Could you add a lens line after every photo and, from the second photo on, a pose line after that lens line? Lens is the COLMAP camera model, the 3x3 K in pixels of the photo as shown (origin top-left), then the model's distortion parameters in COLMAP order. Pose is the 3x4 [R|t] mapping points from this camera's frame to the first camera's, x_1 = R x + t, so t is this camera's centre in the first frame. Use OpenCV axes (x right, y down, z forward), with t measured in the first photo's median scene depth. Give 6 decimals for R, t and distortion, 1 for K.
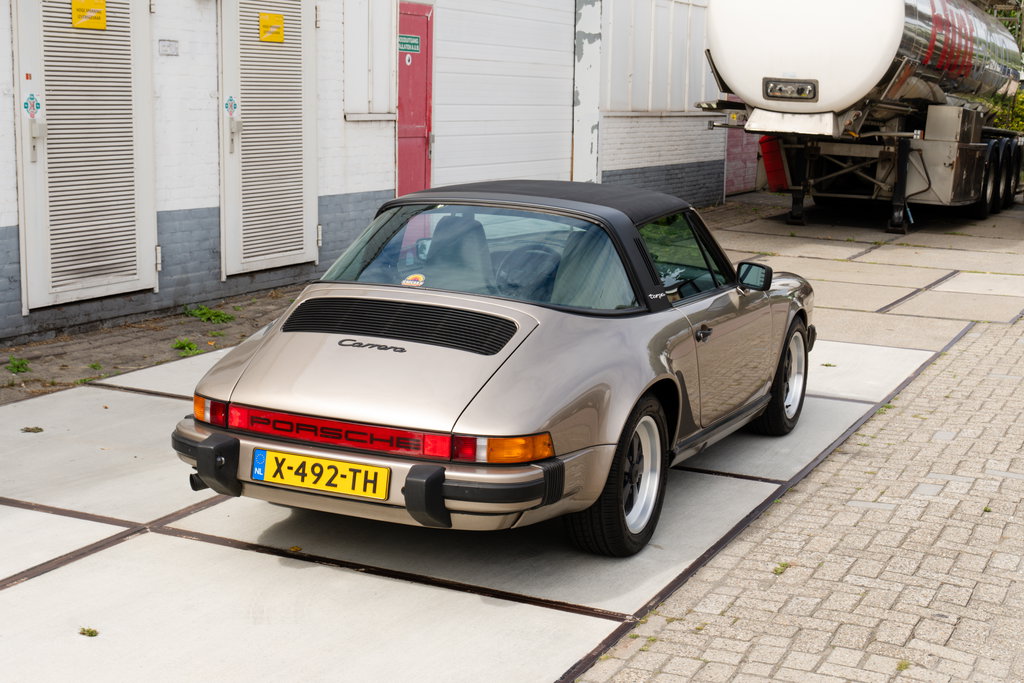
lens RADIAL K [[1528.5, 0, 477.4], [0, 1528.5, 345.8], [0, 0, 1]] dist [0.016251, 0.096476]
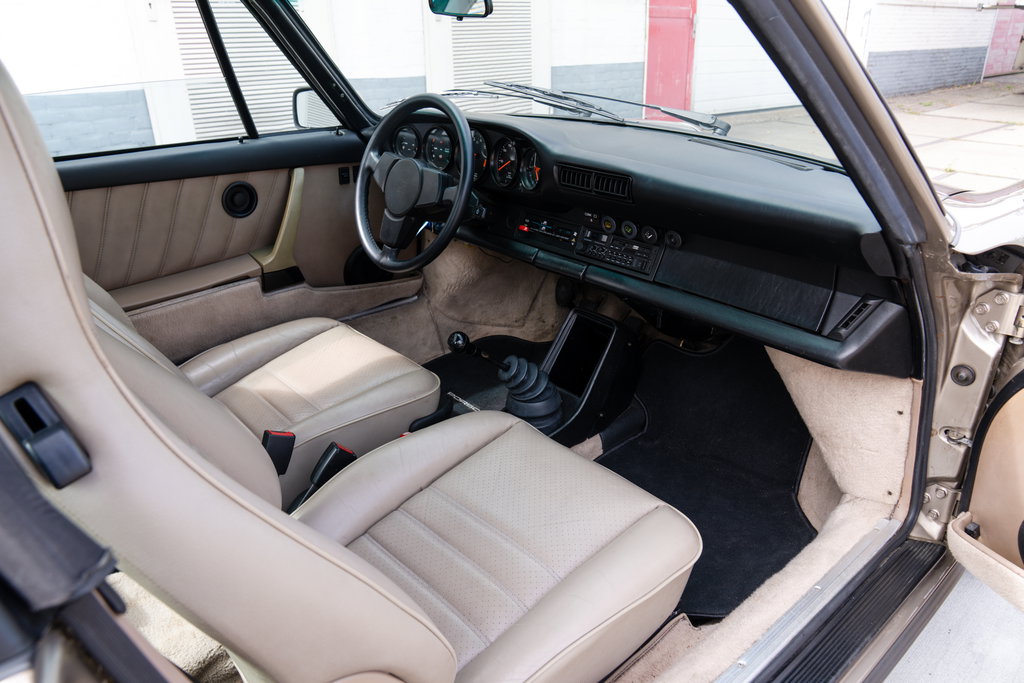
lens RADIAL K [[695.4, 0, 510.8], [0, 695.4, 343.6], [0, 0, 1]] dist [-0.036365, 0.024045]
pose [[0.914502, 0.126319, -0.384355, 0.160447], [-0.026829, 0.966852, 0.253925, -0.054012], [0.403690, -0.221903, 0.887577, 0.909746]]
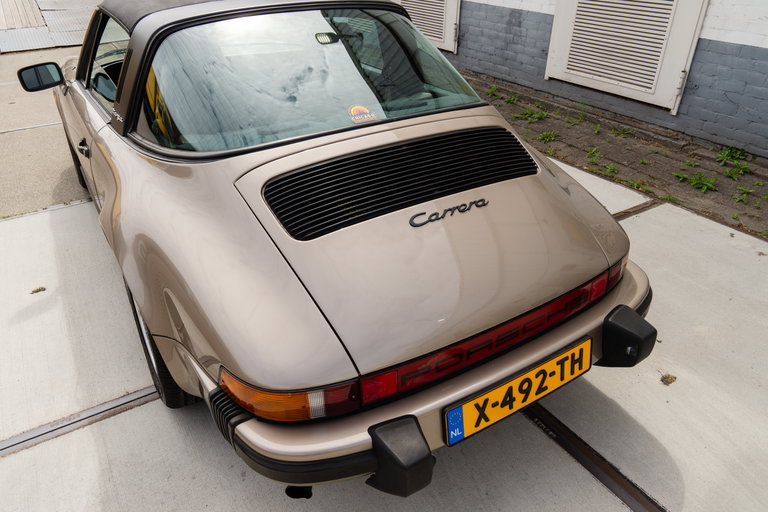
lens RADIAL K [[550.9, 0, 384.0], [0, 550.9, 256.0], [0, 0, 1]] dist [-0.030281, 0.000938]
pose [[0.537856, -0.461726, 0.705351, -0.242049], [0.170420, 0.878955, 0.445416, -0.091232], [-0.825632, -0.119363, 0.551438, 0.699985]]
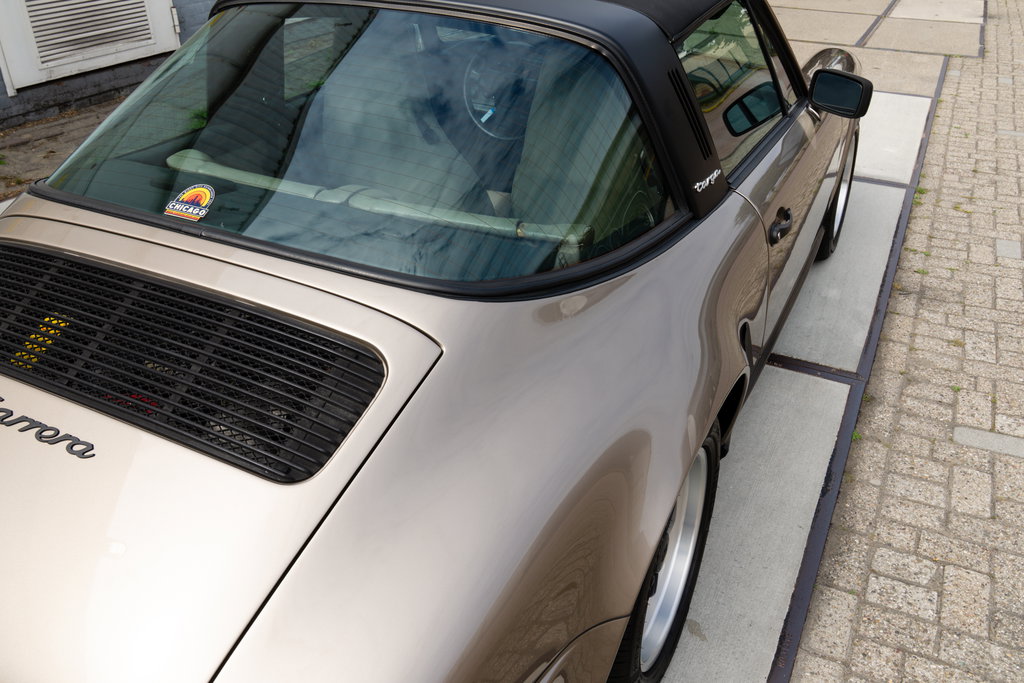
lens RADIAL K [[843.4, 0, 527.5], [0, 843.4, 298.3], [0, 0, 1]] dist [-0.025255, 0.008192]
pose [[0.999664, -0.015508, -0.020788, 0.055149], [0.021234, 0.949611, 0.312712, -0.079216], [0.014891, -0.313048, 0.949621, 0.647048]]
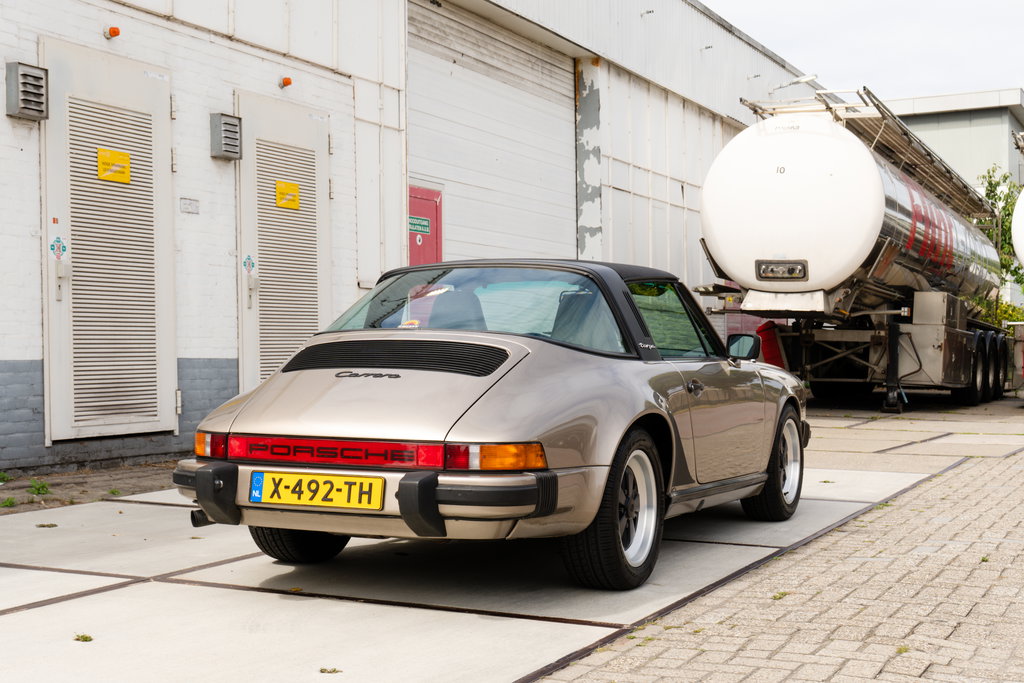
lens RADIAL K [[1453.8, 0, 481.6], [0, 1453.8, 379.5], [0, 0, 1]] dist [0.021015, -0.009979]
pose [[0.999634, -0.024830, -0.010705, 0.014442], [0.023039, 0.989389, -0.143455, 0.116712], [0.014154, 0.143156, 0.989599, 0.028809]]
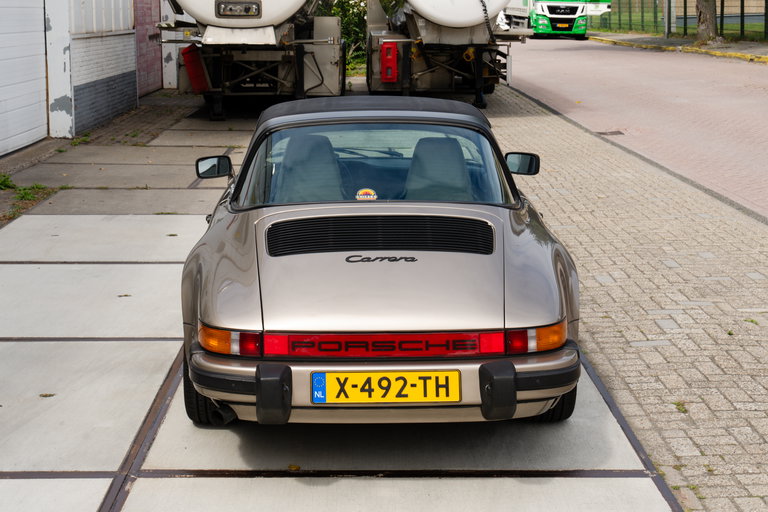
lens RADIAL K [[1303.2, 0, 325.4], [0, 1303.2, 9.5], [0, 0, 1]] dist [-0.016725, 0.053912]
pose [[0.910384, -0.043913, 0.411427, -0.383854], [0.110819, 0.983902, -0.140199, -0.039332], [-0.398647, 0.173229, 0.900595, 0.125769]]
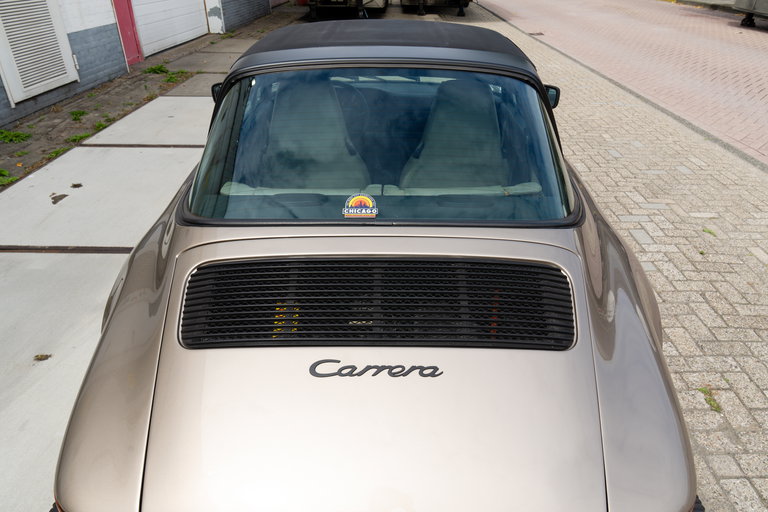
lens RADIAL K [[543.3, 0, 391.3], [0, 543.3, 256.7], [0, 0, 1]] dist [-0.021097, 0.002987]
pose [[0.905222, -0.230471, 0.357011, -0.102602], [0.098450, 0.931032, 0.351408, -0.090256], [-0.413378, -0.282954, 0.865480, 0.670463]]
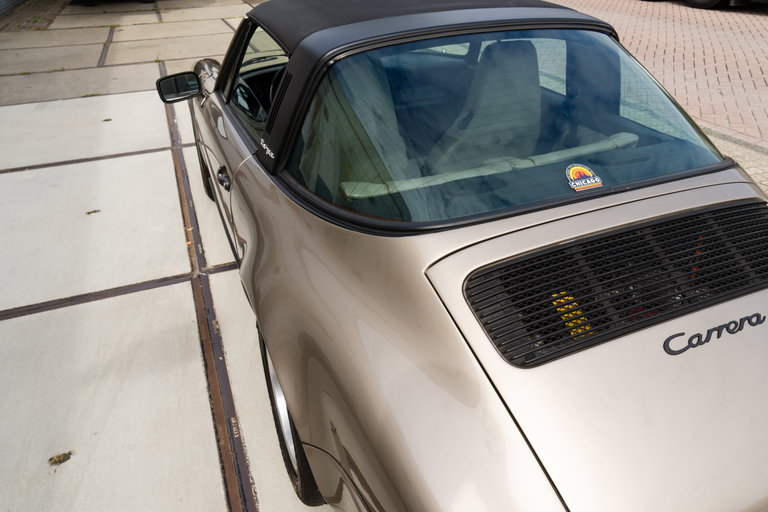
lens RADIAL K [[551.8, 0, 392.0], [0, 551.8, 257.8], [0, 0, 1]] dist [-0.025133, 0.004960]
pose [[0.673003, -0.421621, 0.607702, -0.212791], [0.164284, 0.886307, 0.432979, -0.107683], [-0.721164, -0.191561, 0.665753, 0.771476]]
